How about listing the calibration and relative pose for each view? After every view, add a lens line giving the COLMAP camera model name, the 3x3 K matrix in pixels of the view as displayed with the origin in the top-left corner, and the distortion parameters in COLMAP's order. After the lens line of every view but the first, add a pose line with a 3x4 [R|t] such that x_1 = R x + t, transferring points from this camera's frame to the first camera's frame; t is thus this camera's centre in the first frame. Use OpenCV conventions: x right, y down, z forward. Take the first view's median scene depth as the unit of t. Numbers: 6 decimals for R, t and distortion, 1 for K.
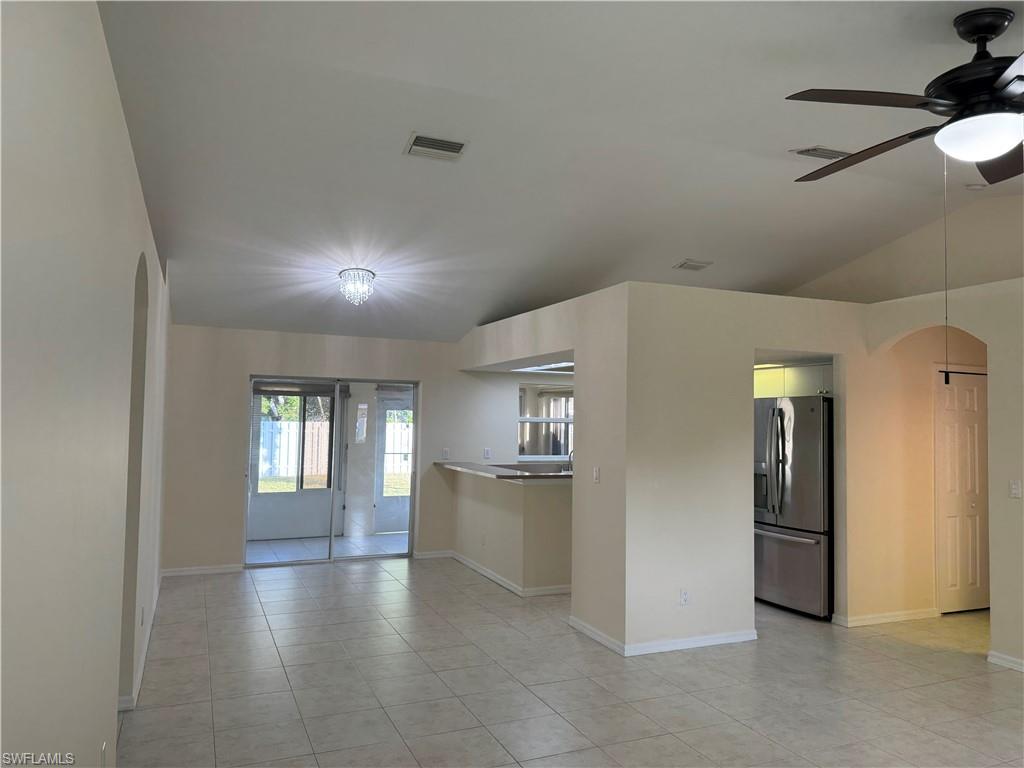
lens RADIAL K [[725.8, 0, 516.8], [0, 725.8, 380.4], [0, 0, 1]] dist [0.039974, -0.038230]
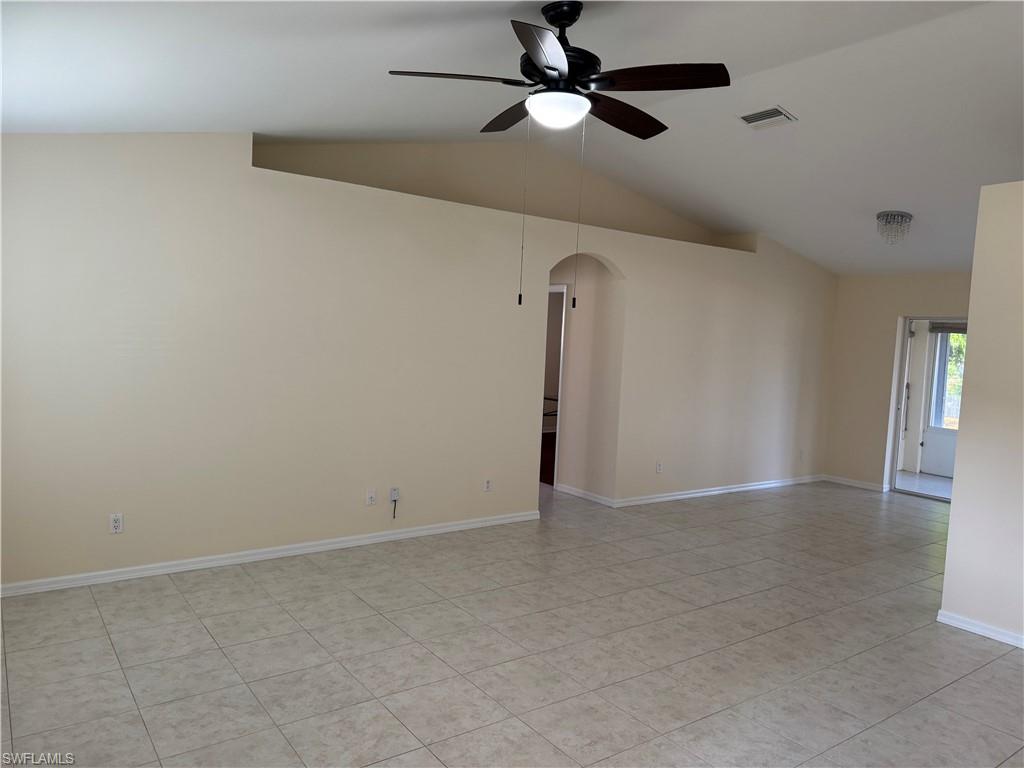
lens RADIAL K [[721.7, 0, 511.1], [0, 721.7, 388.6], [0, 0, 1]] dist [0.047774, -0.060403]
pose [[0.215749, 0.064526, -0.974315, 1.039863], [0.010984, 0.997591, 0.068500, 0.033227], [0.976387, -0.025481, 0.214520, 0.361808]]
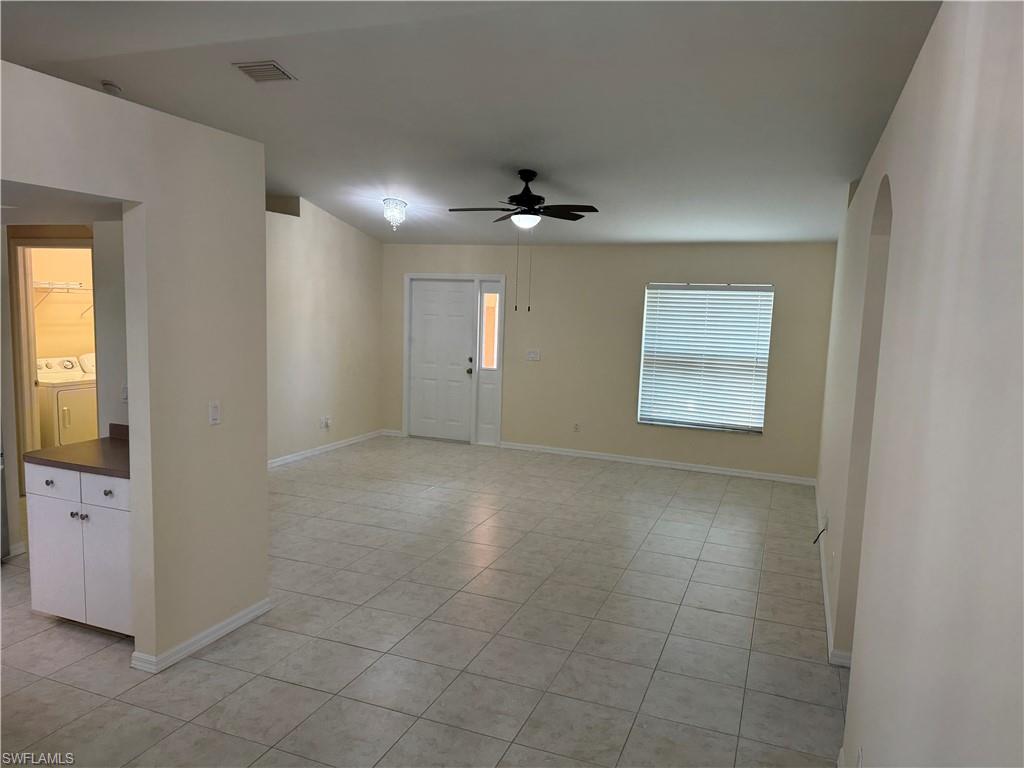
lens RADIAL K [[721.7, 0, 511.1], [0, 721.7, 388.6], [0, 0, 1]] dist [0.047774, -0.060403]
pose [[-0.705080, -0.123492, 0.698292, -0.707749], [-0.085793, 0.992342, 0.088867, 0.031894], [-0.703919, 0.002750, -0.710275, 1.643540]]
